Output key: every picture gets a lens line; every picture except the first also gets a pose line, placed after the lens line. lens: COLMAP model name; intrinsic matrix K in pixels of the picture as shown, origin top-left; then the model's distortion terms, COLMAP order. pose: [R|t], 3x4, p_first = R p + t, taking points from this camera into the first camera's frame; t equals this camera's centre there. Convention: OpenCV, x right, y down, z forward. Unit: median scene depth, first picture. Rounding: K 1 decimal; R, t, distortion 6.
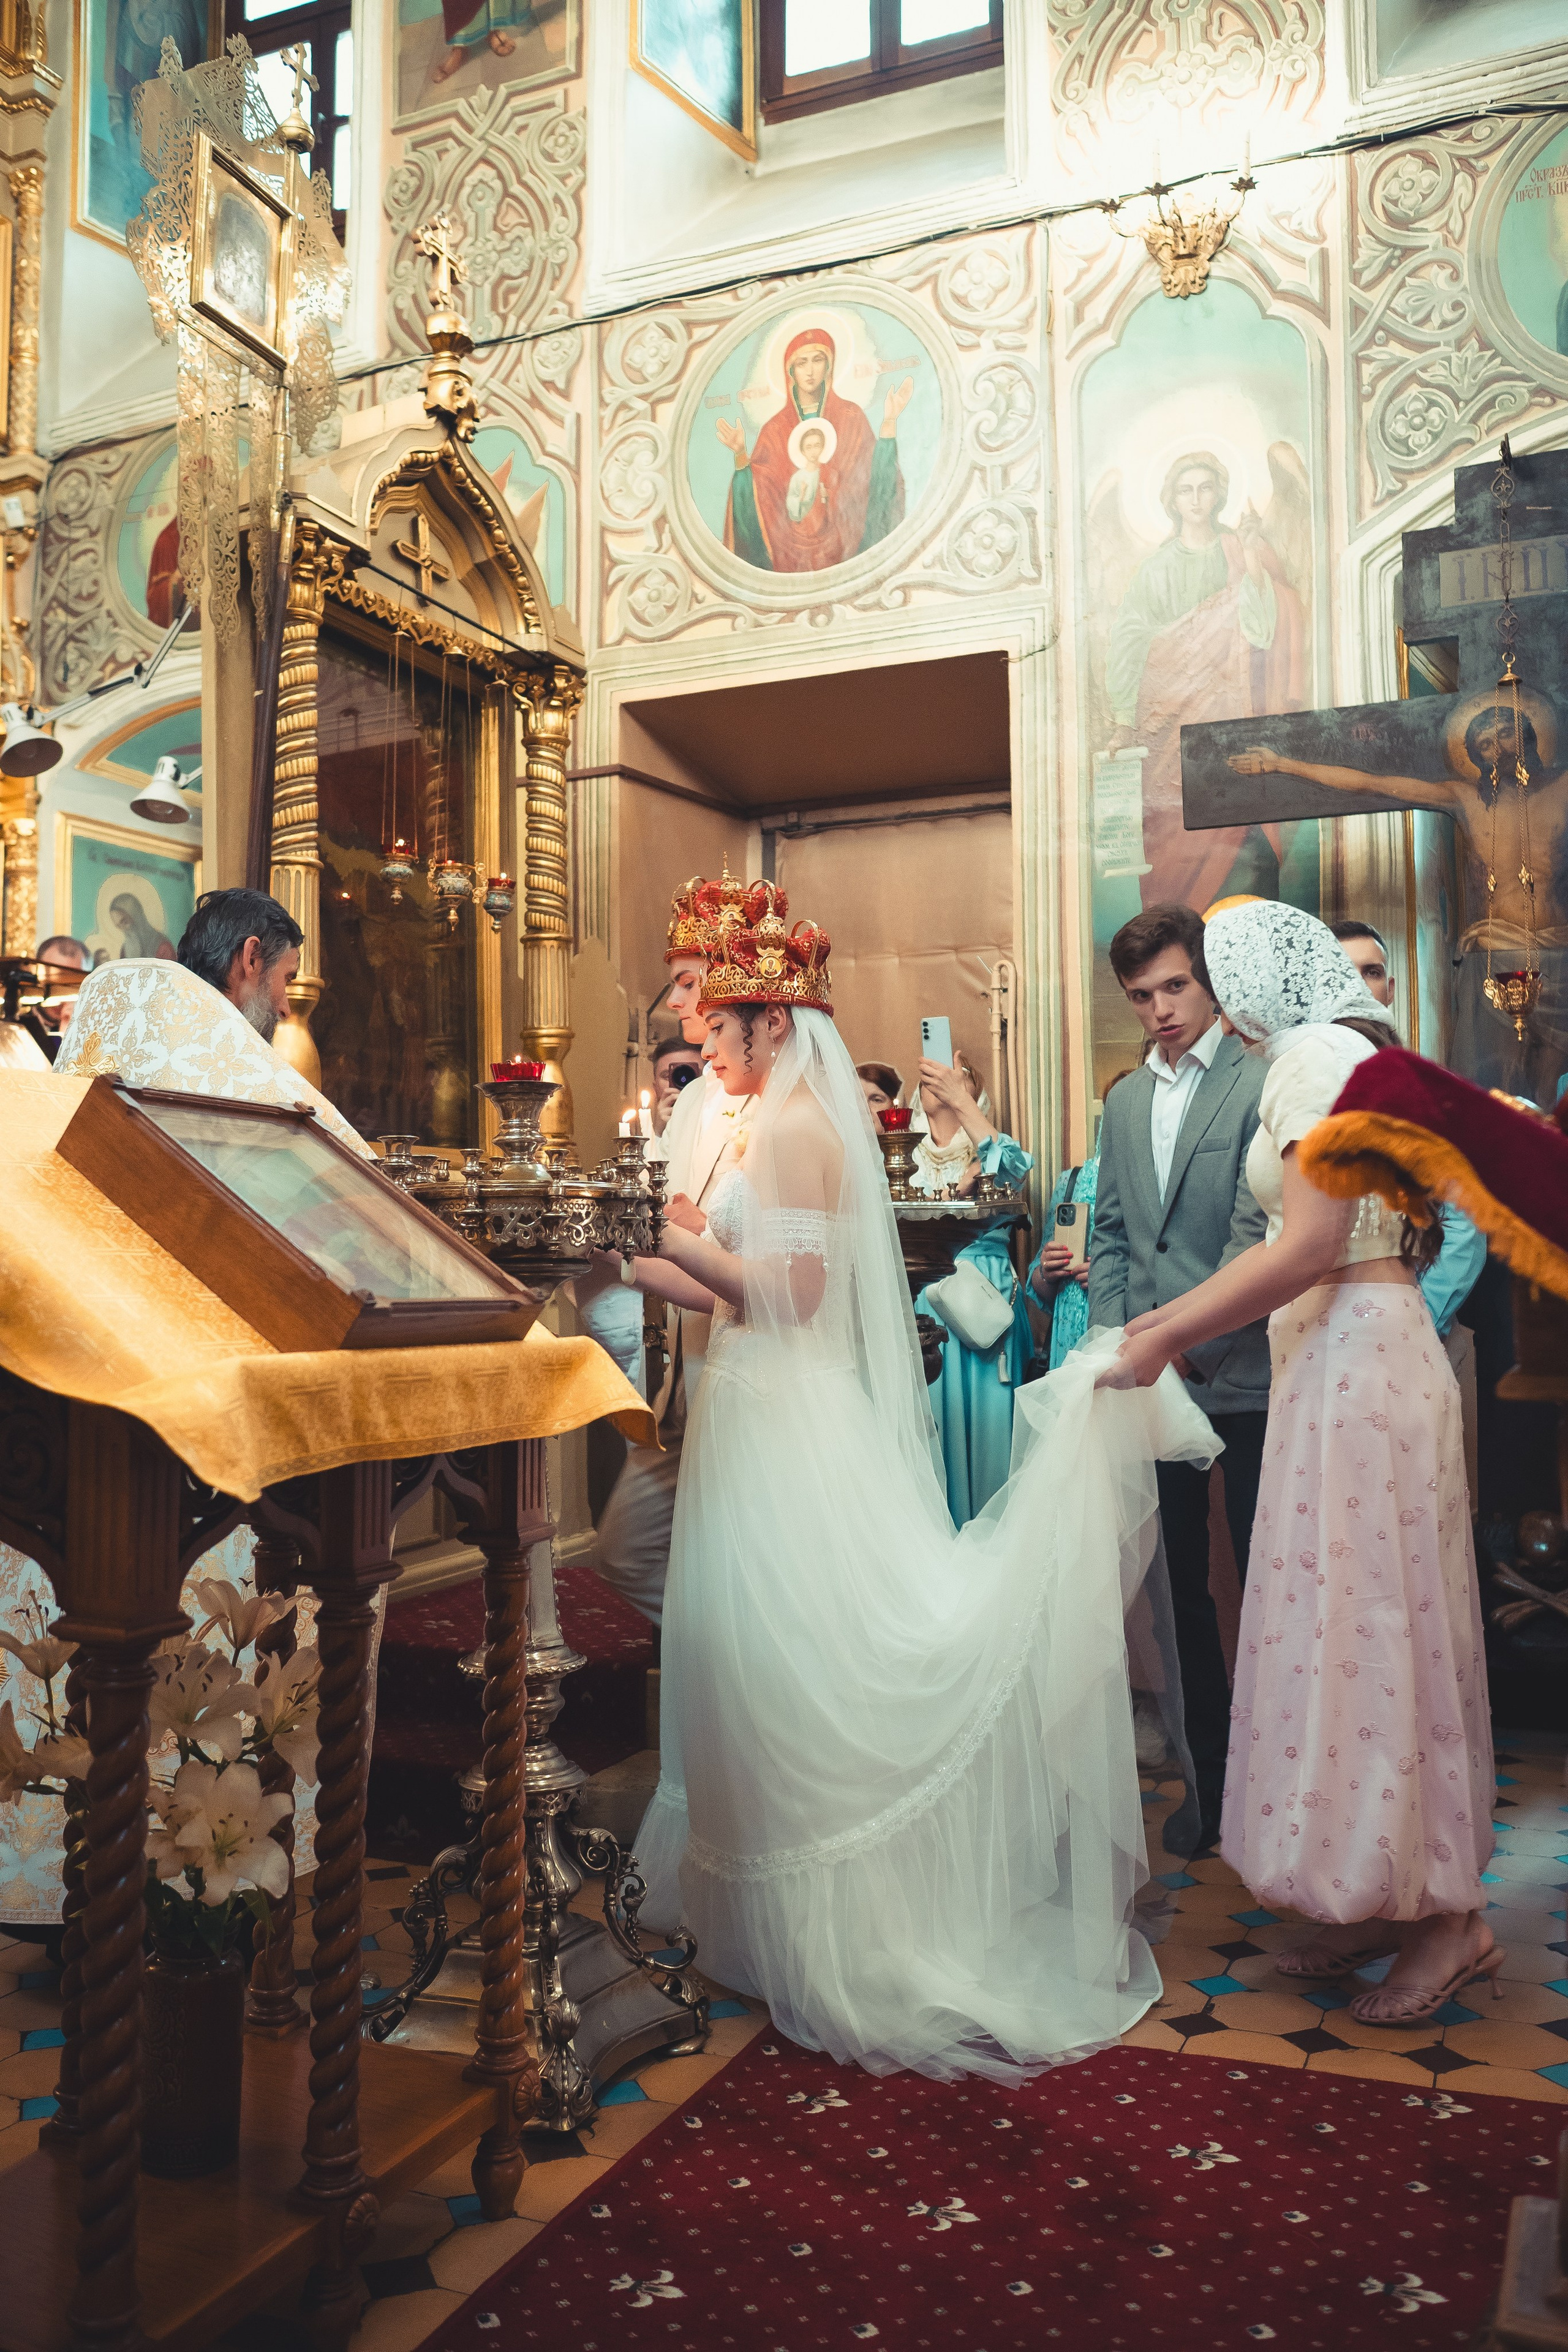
lens RADIAL K [[1877.7, 0, 793.5], [0, 1877.7, 1181.7], [0, 0, 1]] dist [-0.067620, 0.035834]
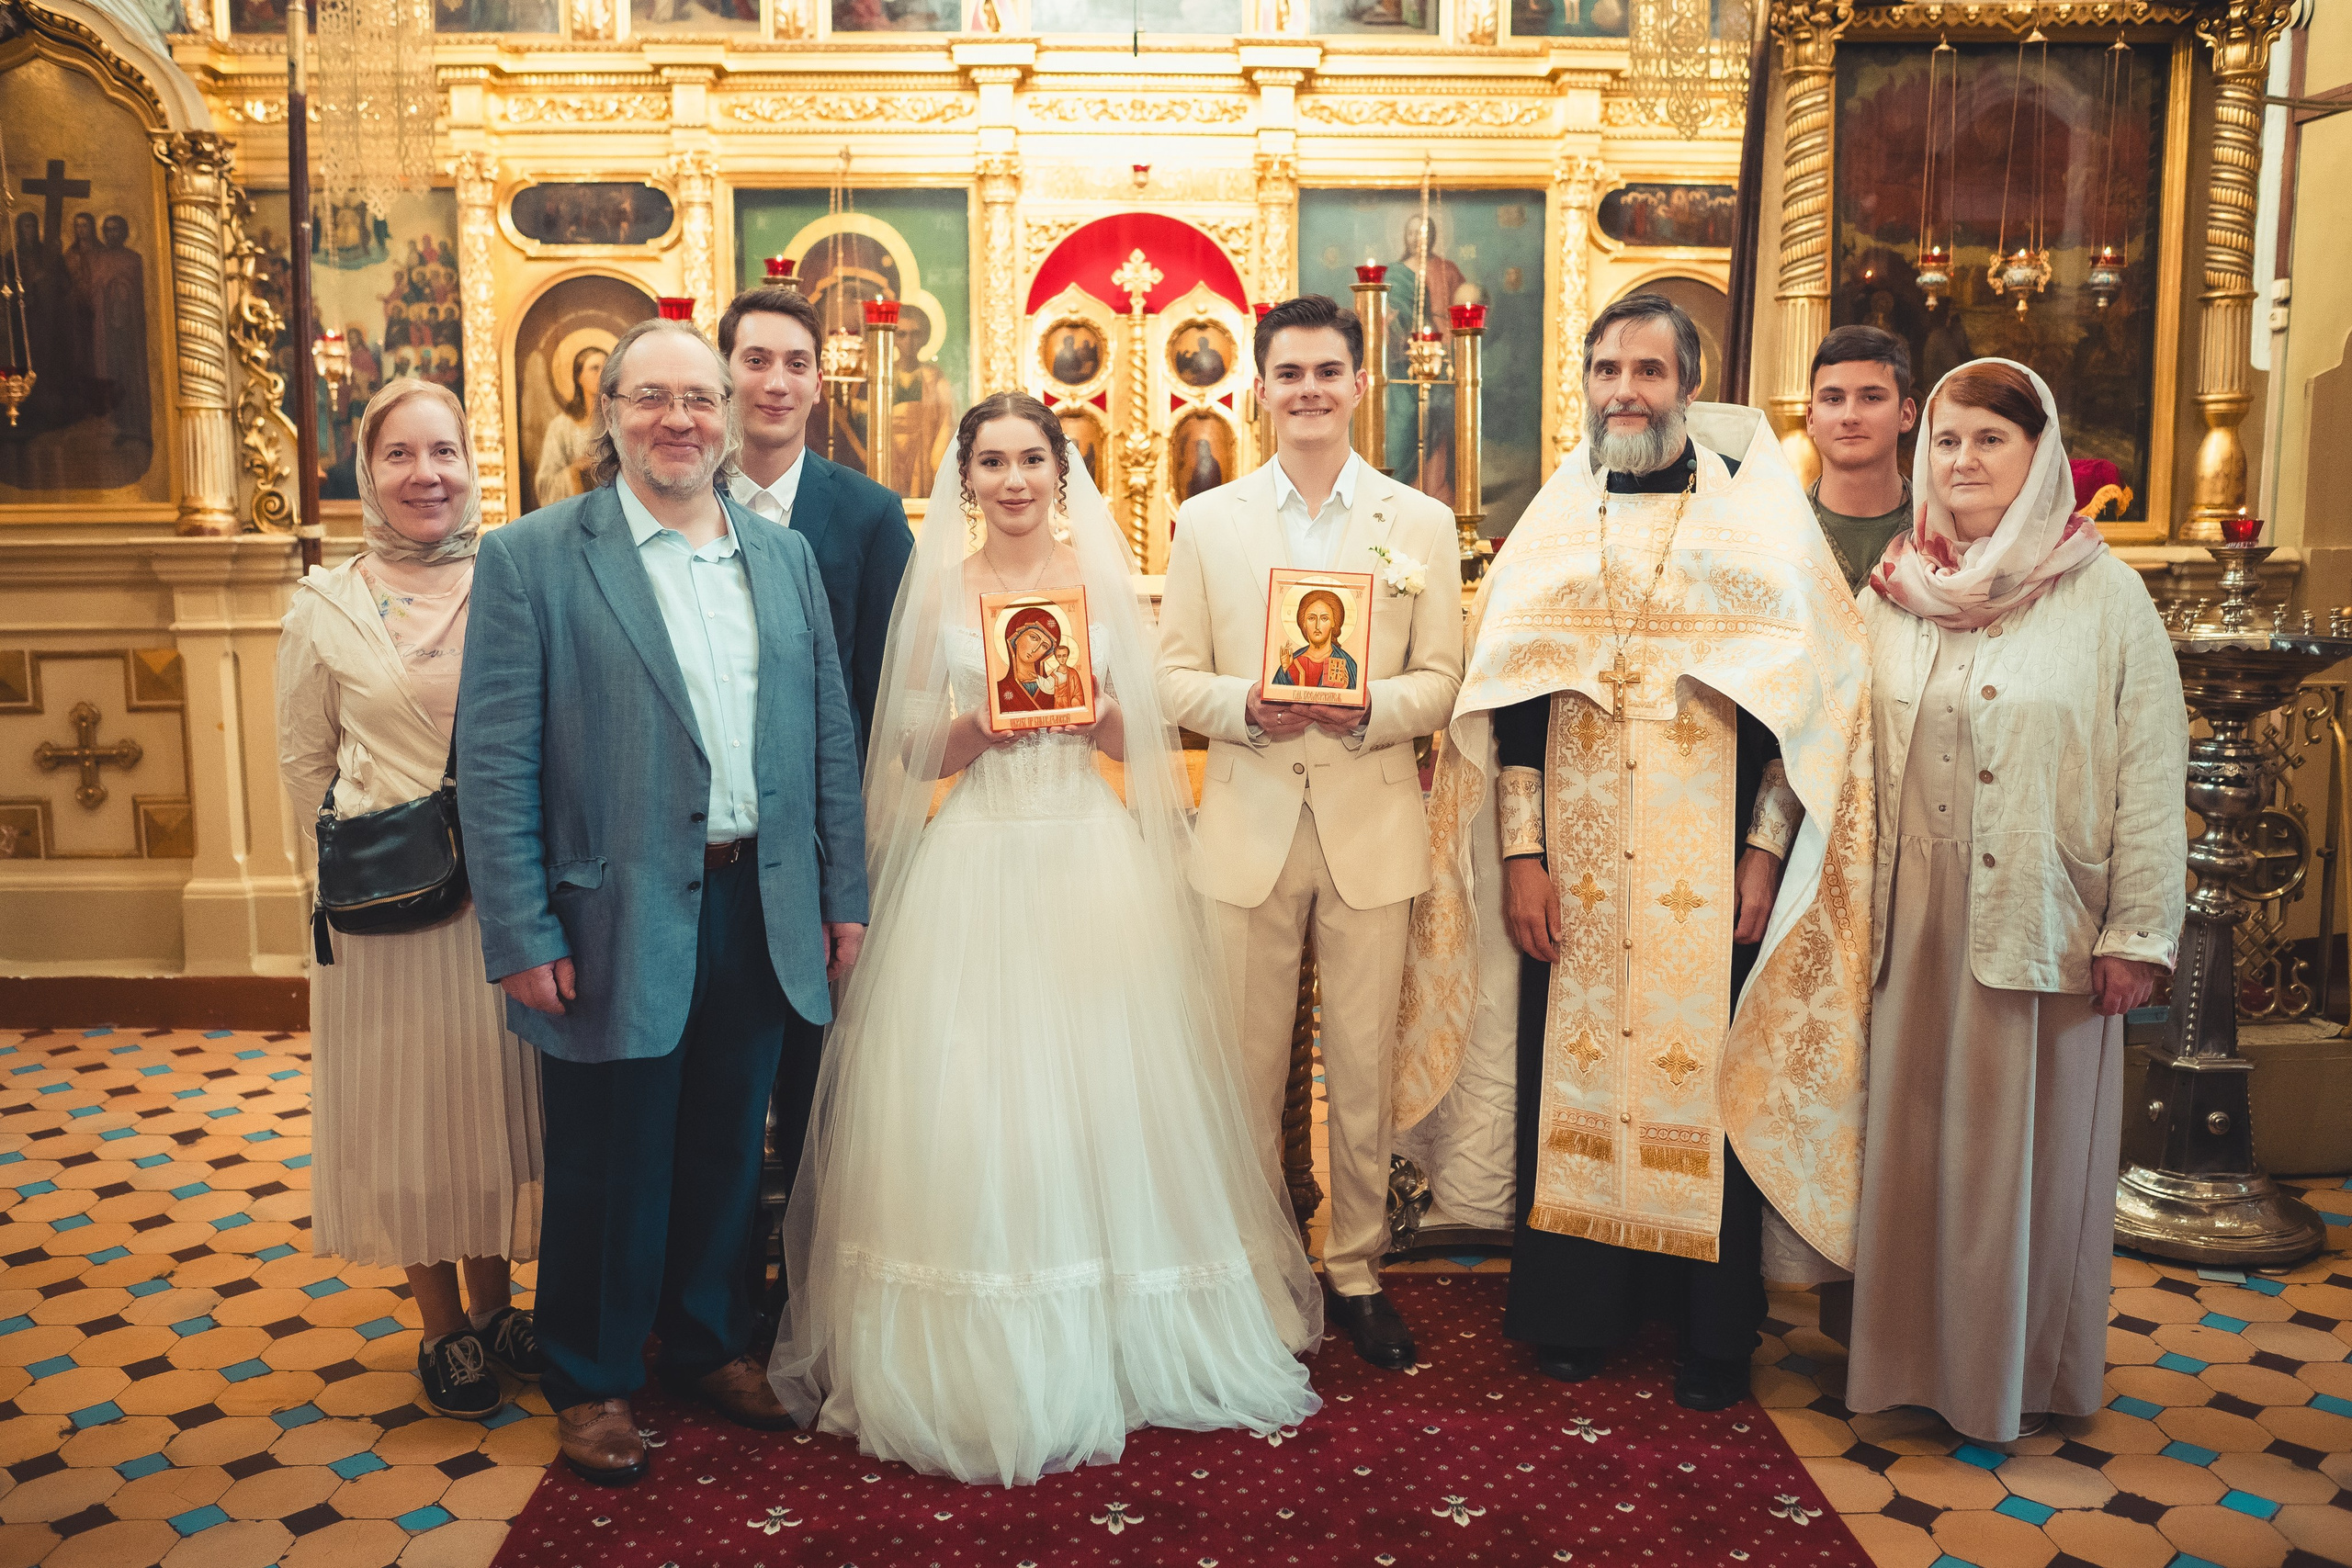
lens RADIAL K [[1974.3, 0, 1178.8], [0, 1974.3, 781.2], [0, 0, 1]] dist [-0.068505, 0.057693]
pose [[0.409875, 0.137670, -0.901693, 0.592188], [0.036934, 0.985229, 0.167213, -0.074953], [0.911394, -0.101839, 0.398736, 0.108817]]
